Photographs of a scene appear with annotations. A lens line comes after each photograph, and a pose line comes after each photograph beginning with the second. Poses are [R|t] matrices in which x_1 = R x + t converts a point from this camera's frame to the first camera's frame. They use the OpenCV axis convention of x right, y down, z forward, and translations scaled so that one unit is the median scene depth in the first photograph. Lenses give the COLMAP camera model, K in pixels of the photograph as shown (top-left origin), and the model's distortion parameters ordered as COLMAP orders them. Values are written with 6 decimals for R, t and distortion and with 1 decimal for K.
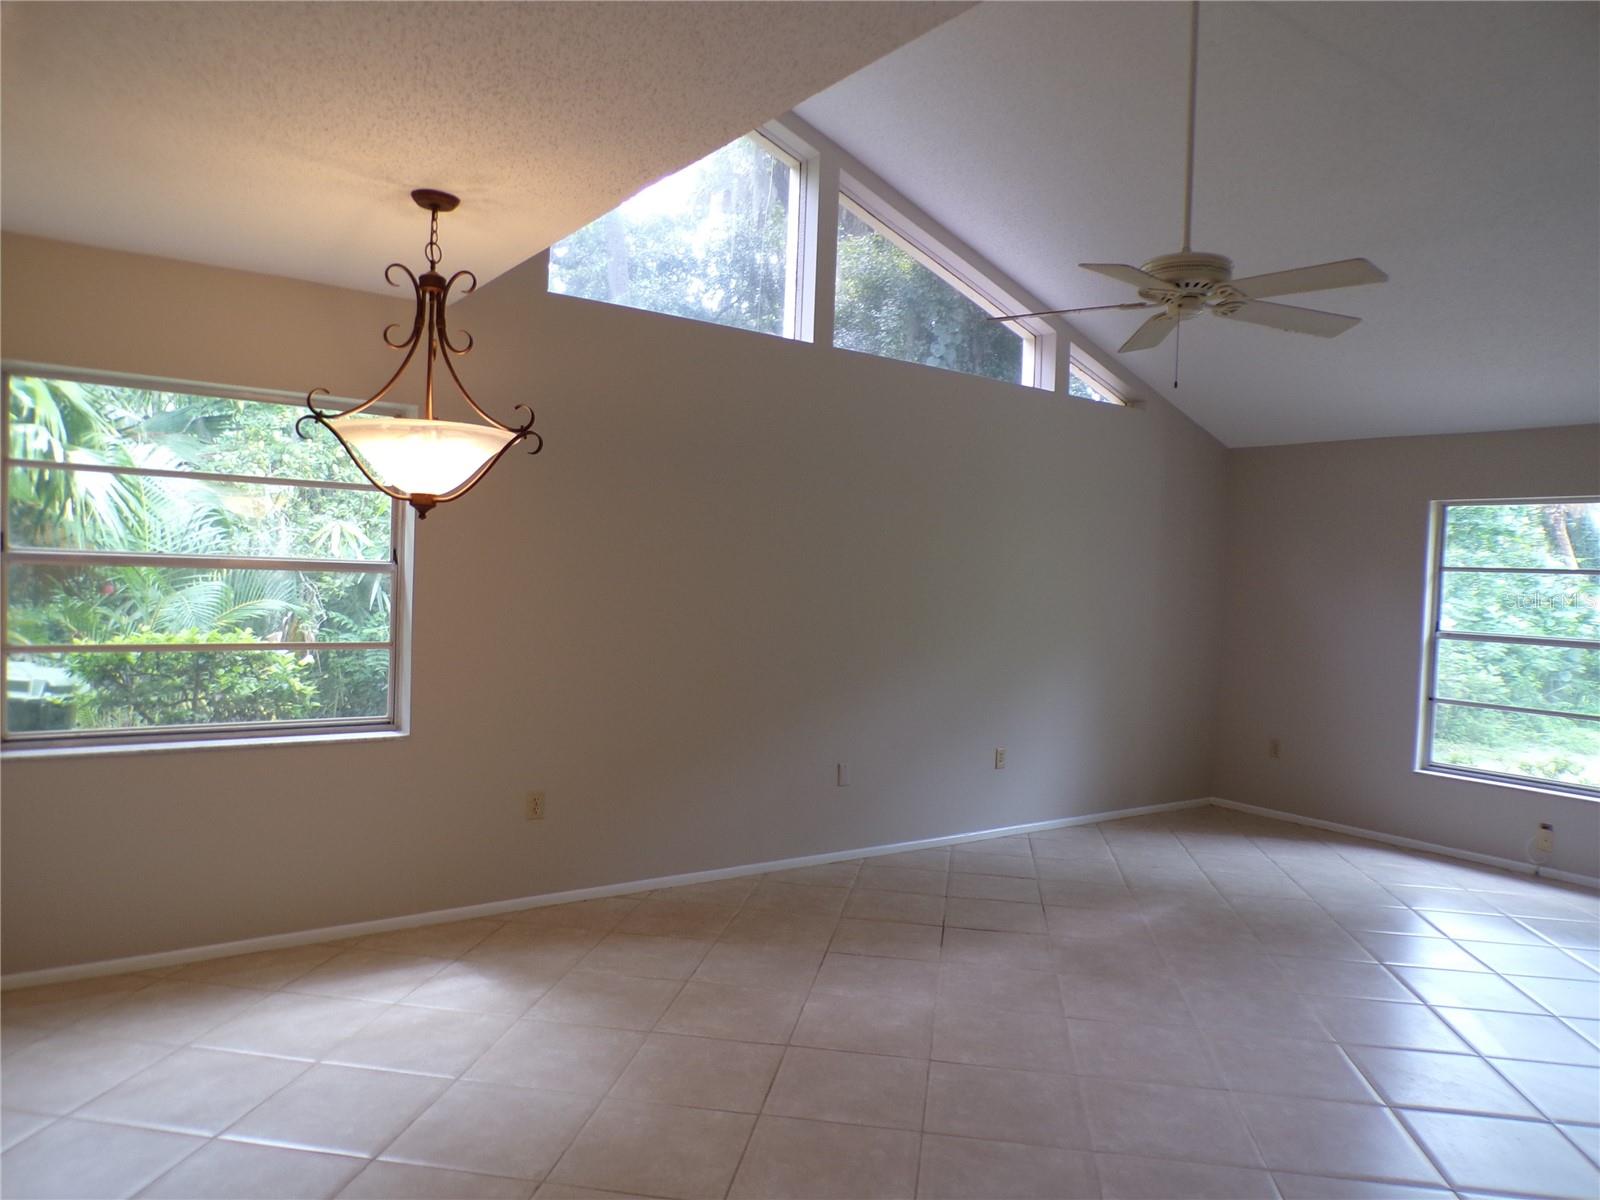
lens RADIAL K [[1090.3, 0, 800.0], [0, 1090.3, 600.0], [0, 0, 1]] dist [-0.043106, 0.014809]
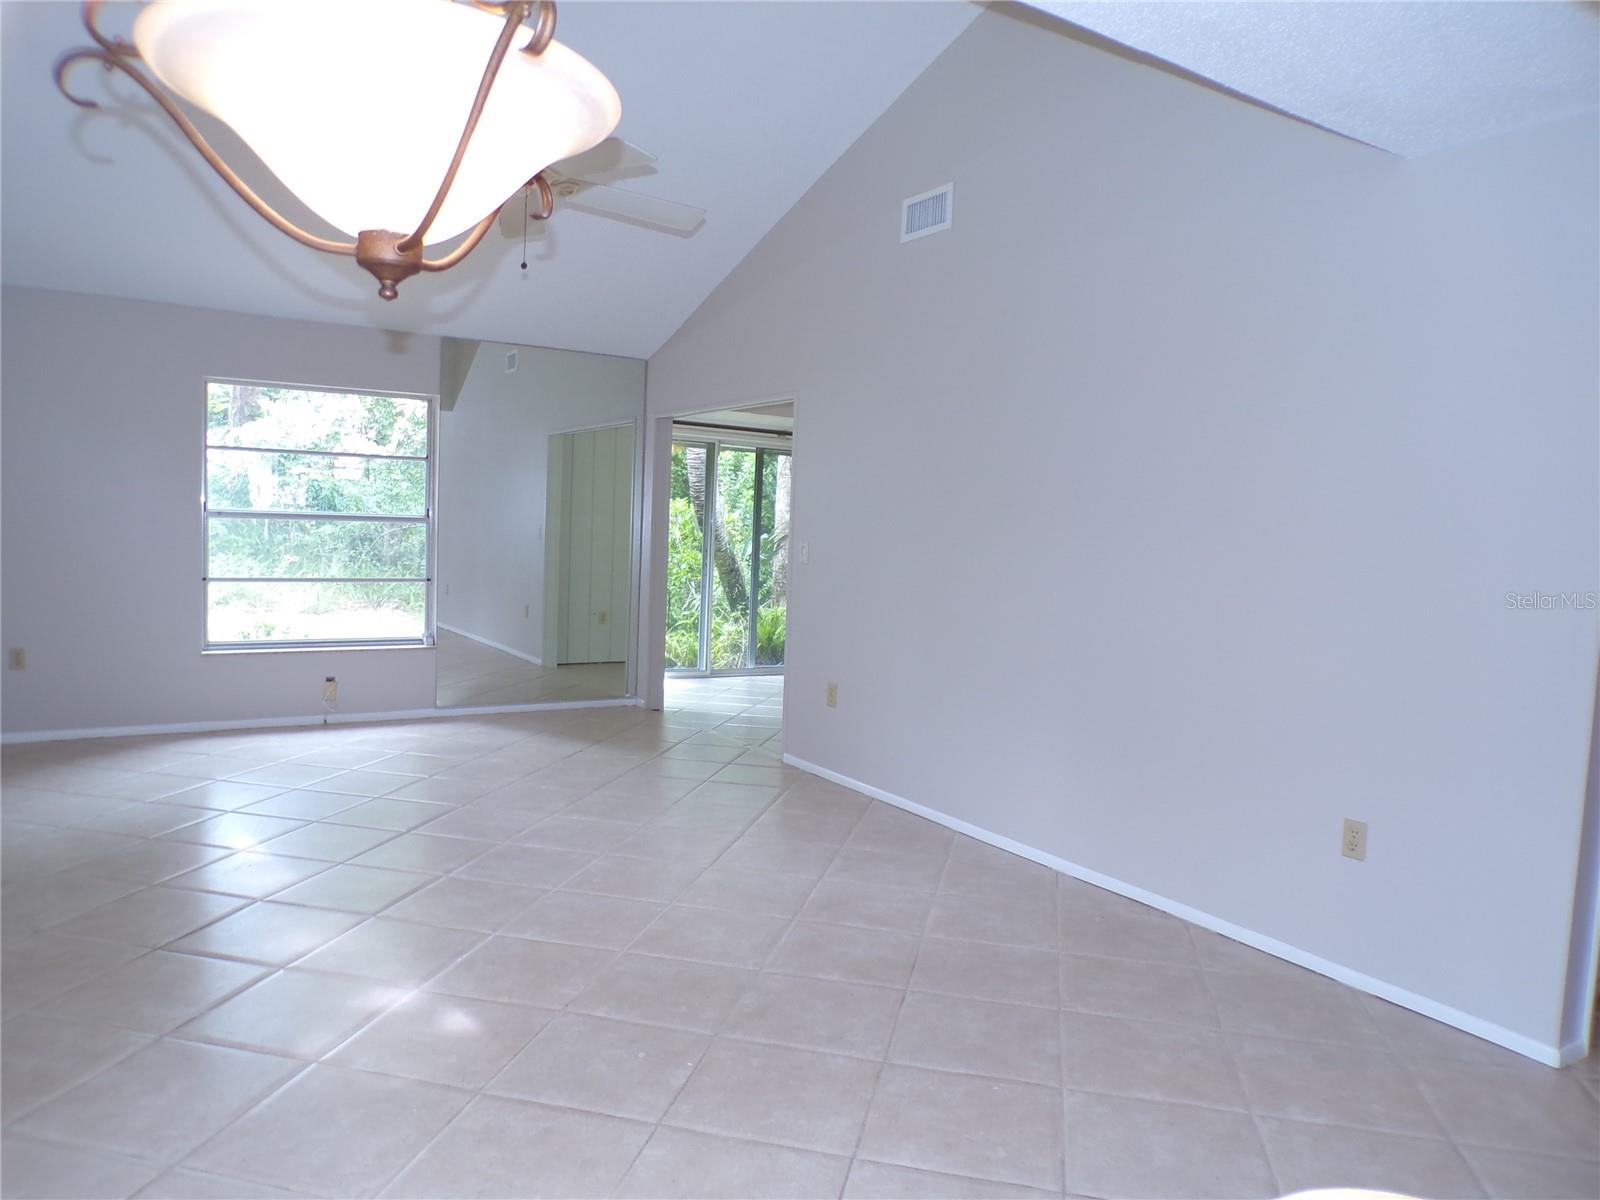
lens RADIAL K [[1093.0, 0, 802.3], [0, 1093.0, 601.7], [0, 0, 1]] dist [-0.044277, 0.020719]
pose [[0.077990, -0.111627, 0.990685, -0.388901], [-0.010197, 0.993571, 0.112754, -0.004879], [-0.996902, -0.018895, 0.076351, 0.408639]]
